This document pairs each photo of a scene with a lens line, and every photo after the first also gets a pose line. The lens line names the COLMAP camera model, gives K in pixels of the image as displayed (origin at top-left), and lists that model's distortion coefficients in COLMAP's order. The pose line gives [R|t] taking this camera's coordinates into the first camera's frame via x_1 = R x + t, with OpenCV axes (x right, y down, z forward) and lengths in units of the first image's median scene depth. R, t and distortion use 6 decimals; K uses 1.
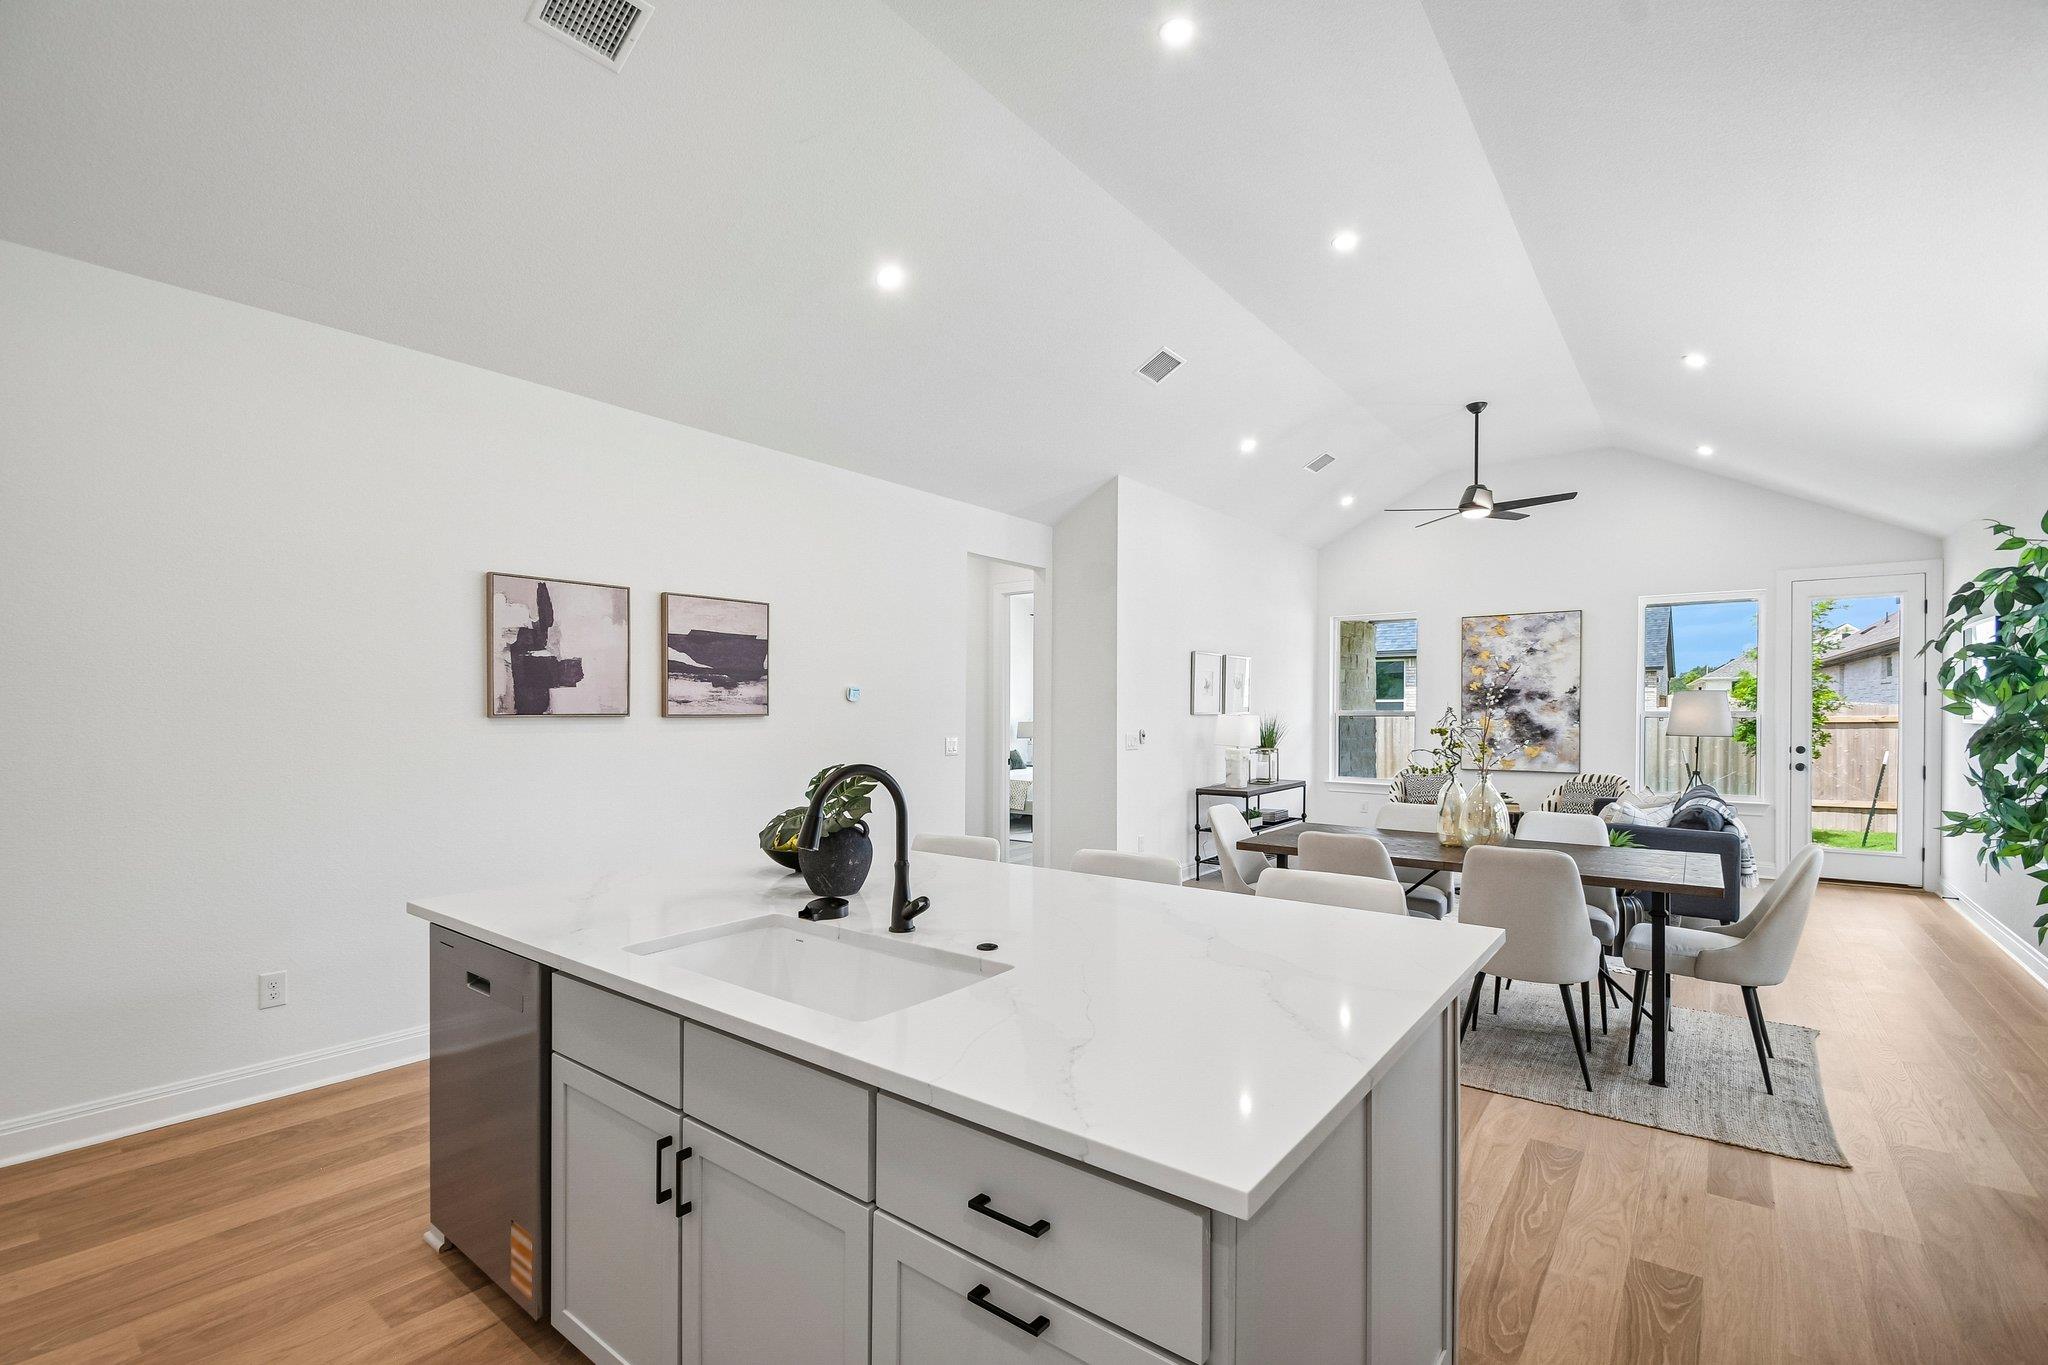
lens RADIAL K [[903.4, 0, 1026.7], [0, 903.4, 720.2], [0, 0, 1]] dist [0.005490, -0.009966]
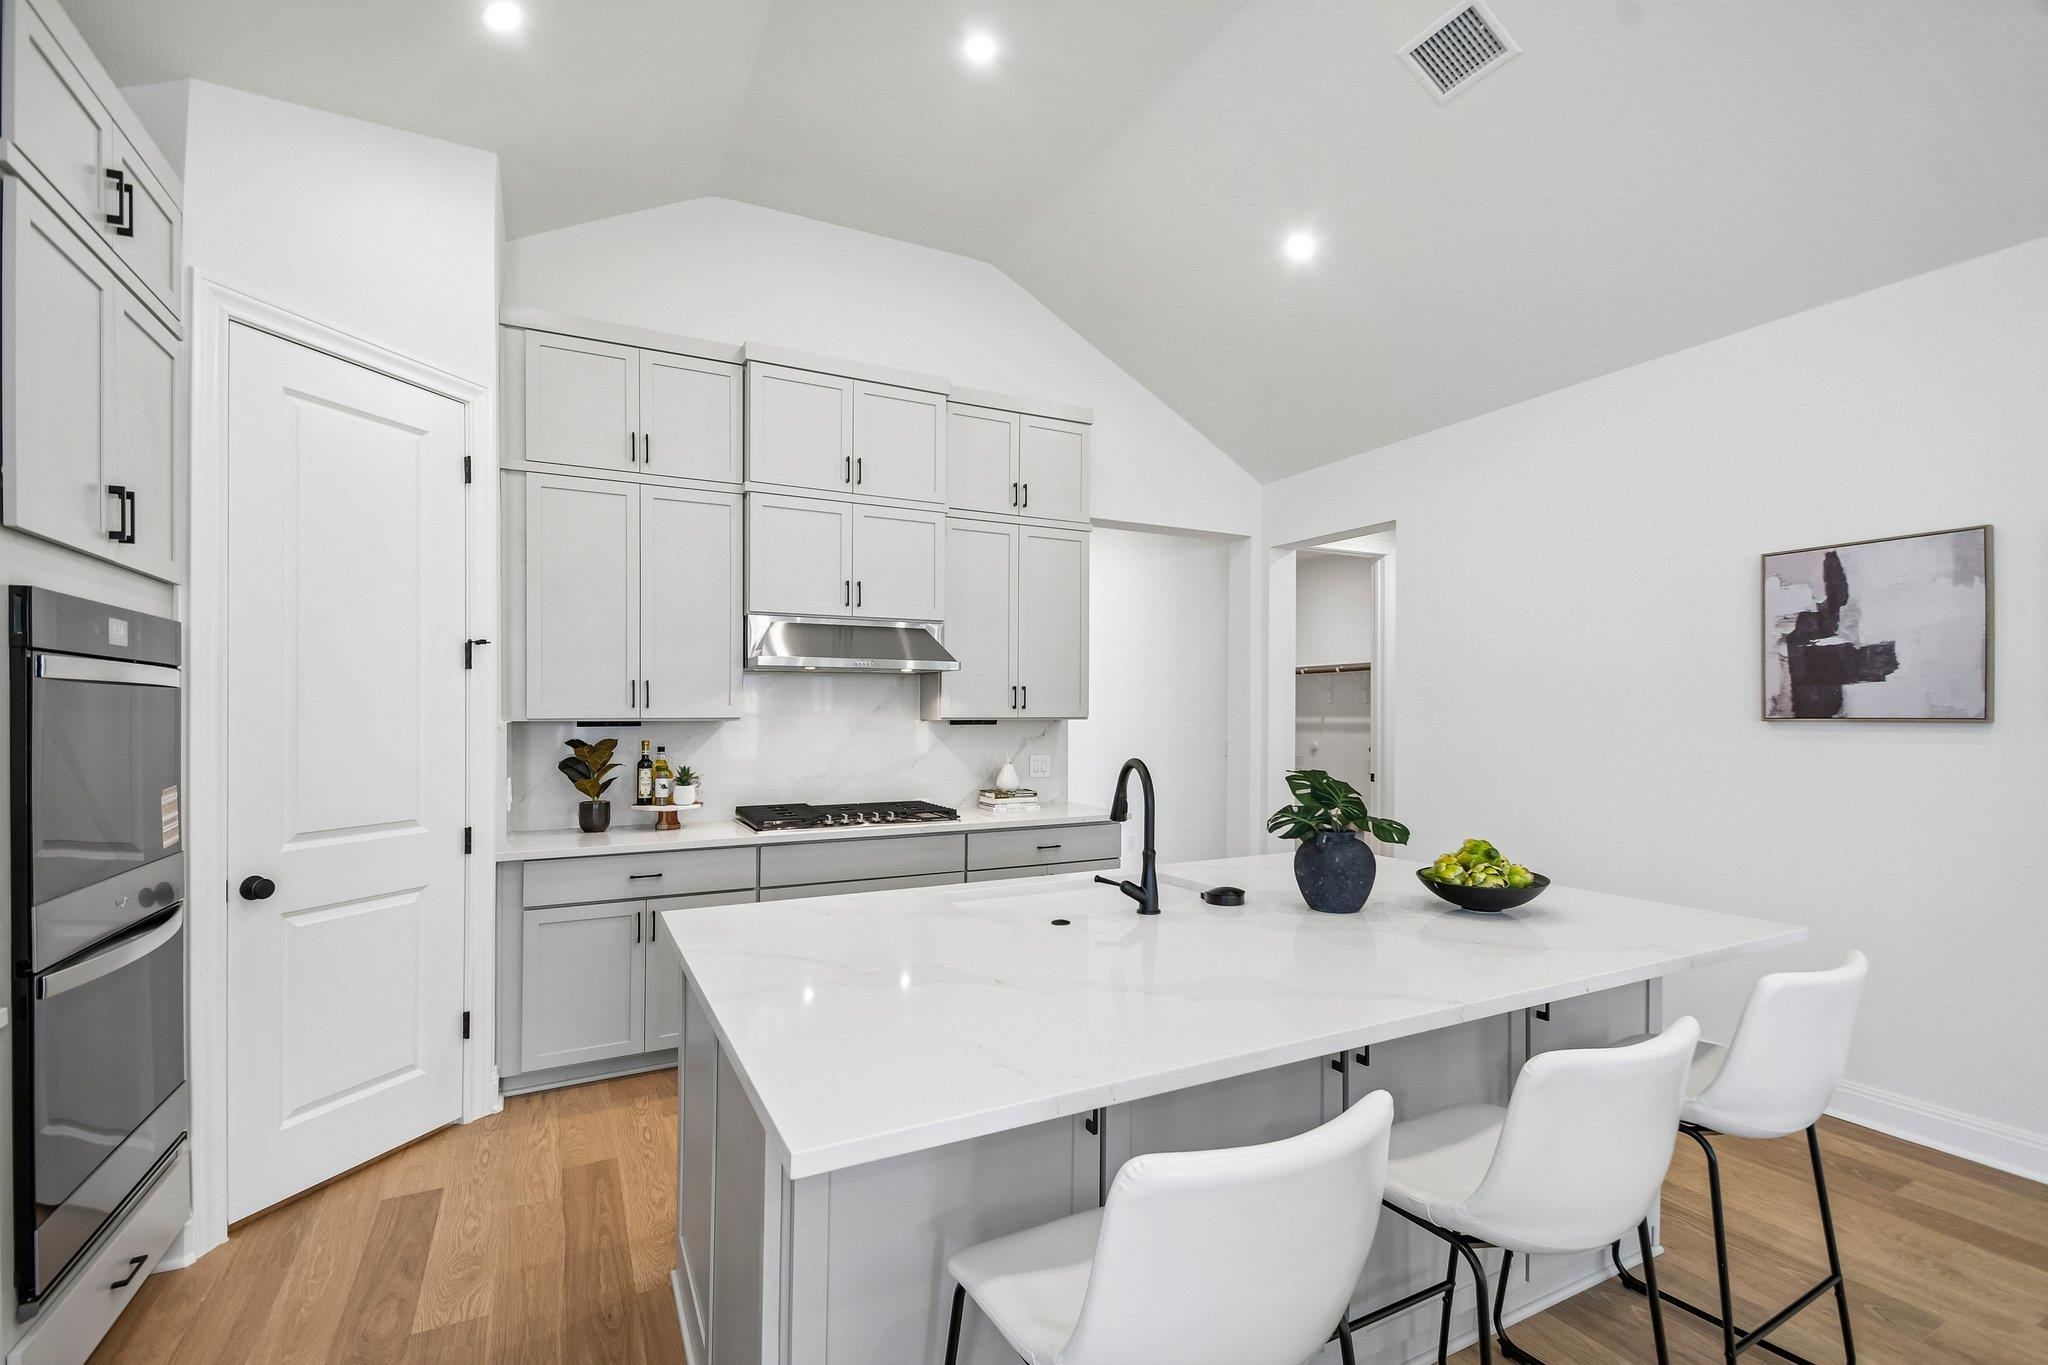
lens RADIAL K [[903.4, 0, 1018.5], [0, 903.4, 711.0], [0, 0, 1]] dist [0.005490, -0.009966]
pose [[-0.422109, -0.001002, -0.906545, 0.222060], [-0.011992, 0.999918, 0.004478, -0.003556], [0.906466, 0.012762, -0.422086, 0.319226]]
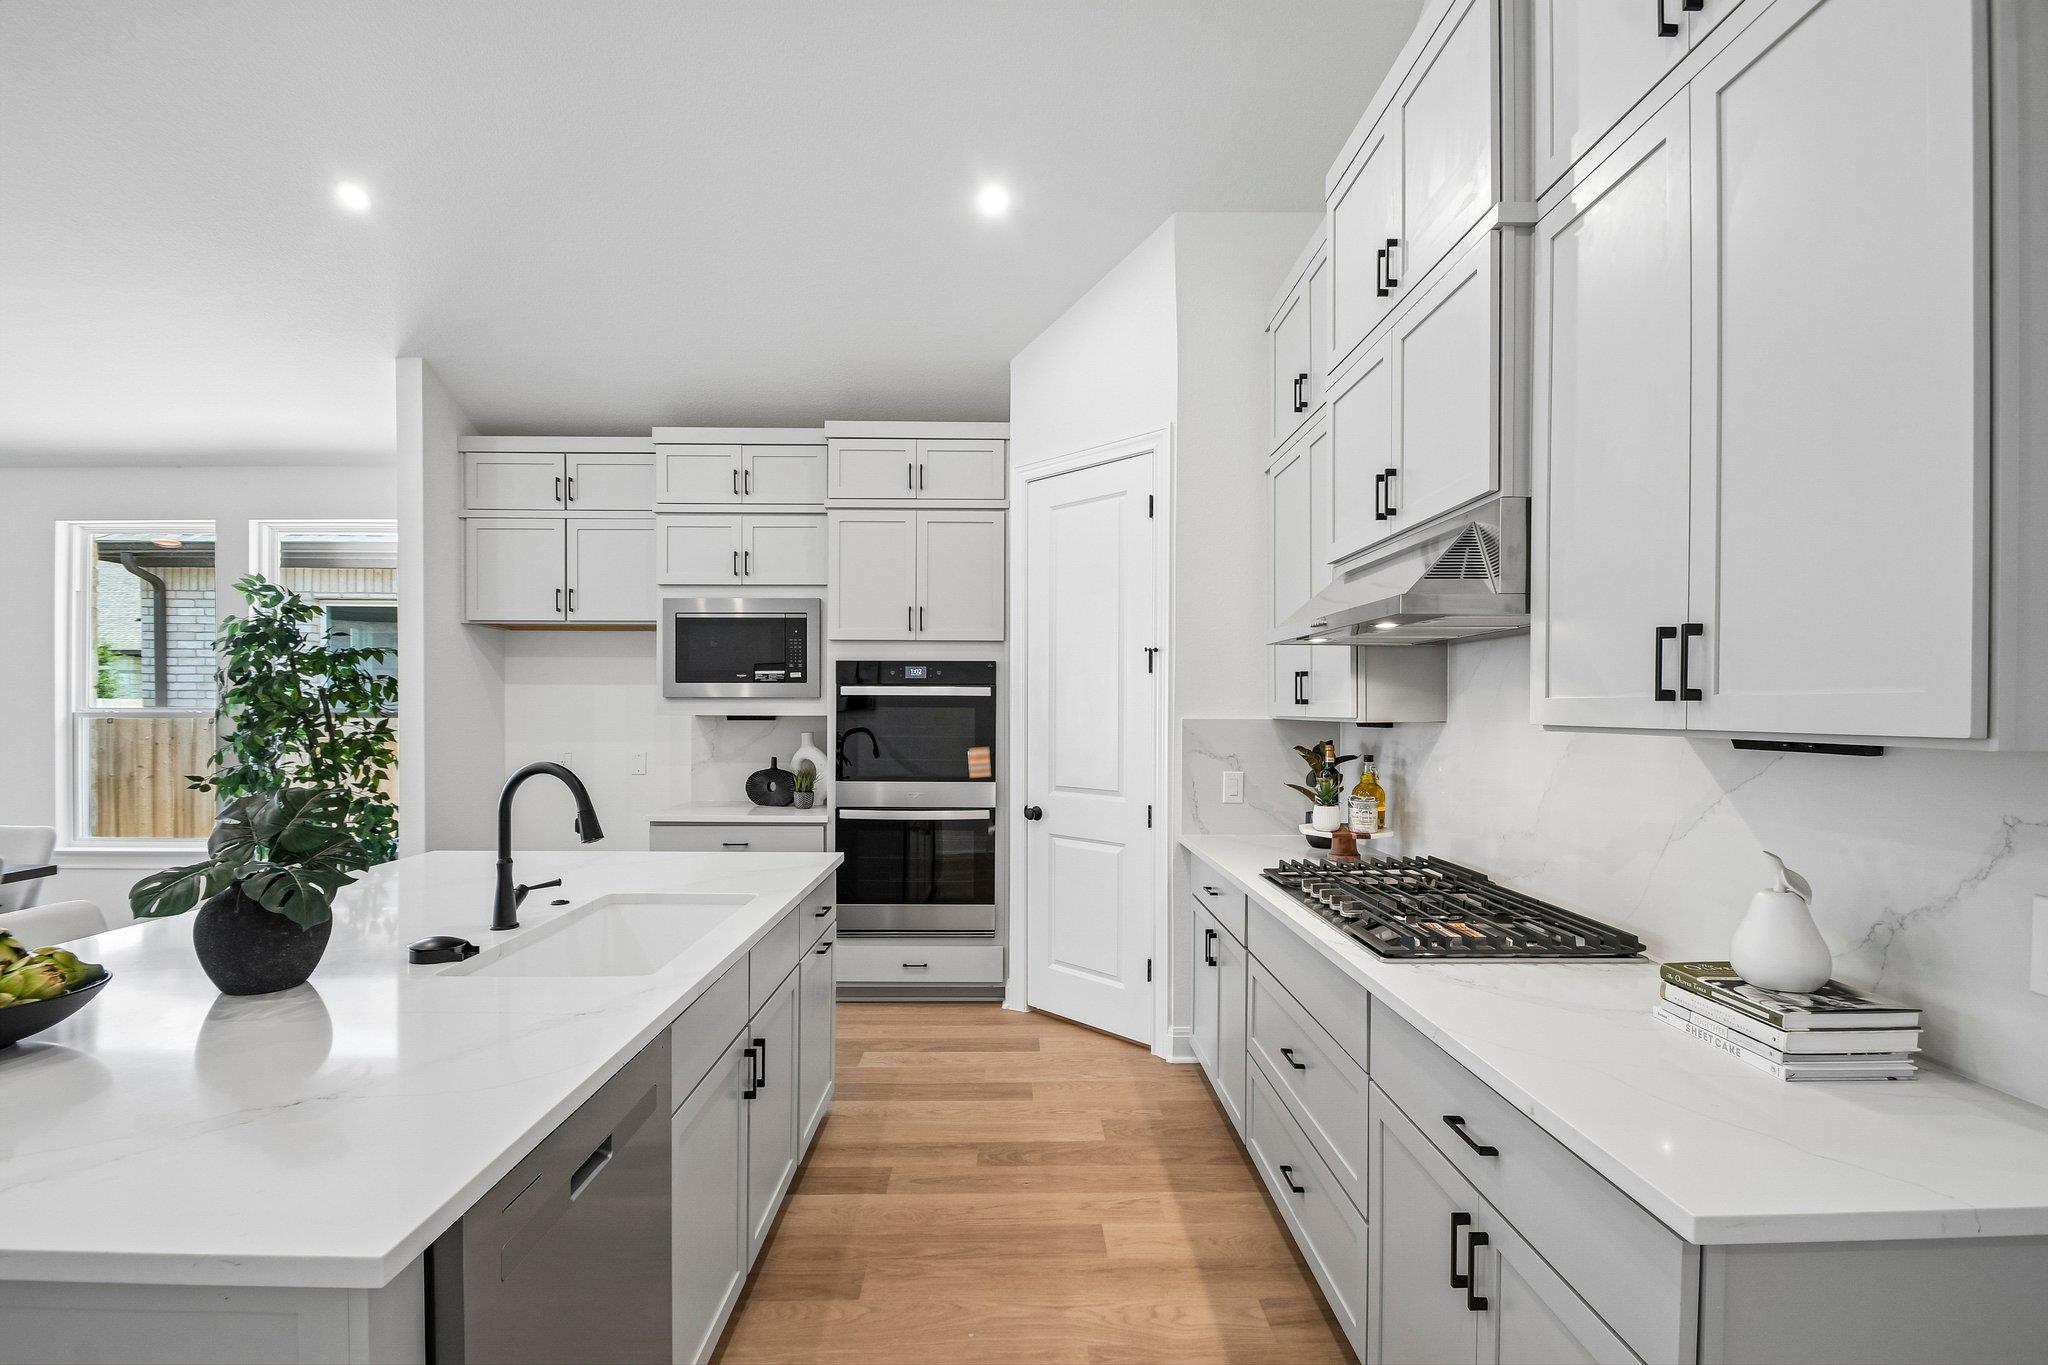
lens RADIAL K [[903.4, 0, 1027.3], [0, 903.4, 711.4], [0, 0, 1]] dist [0.005490, -0.009966]
pose [[-0.620970, -0.005358, 0.783816, -0.312640], [0.008043, 0.999880, 0.013206, -0.004124], [-0.783793, 0.014505, -0.620853, 0.281424]]
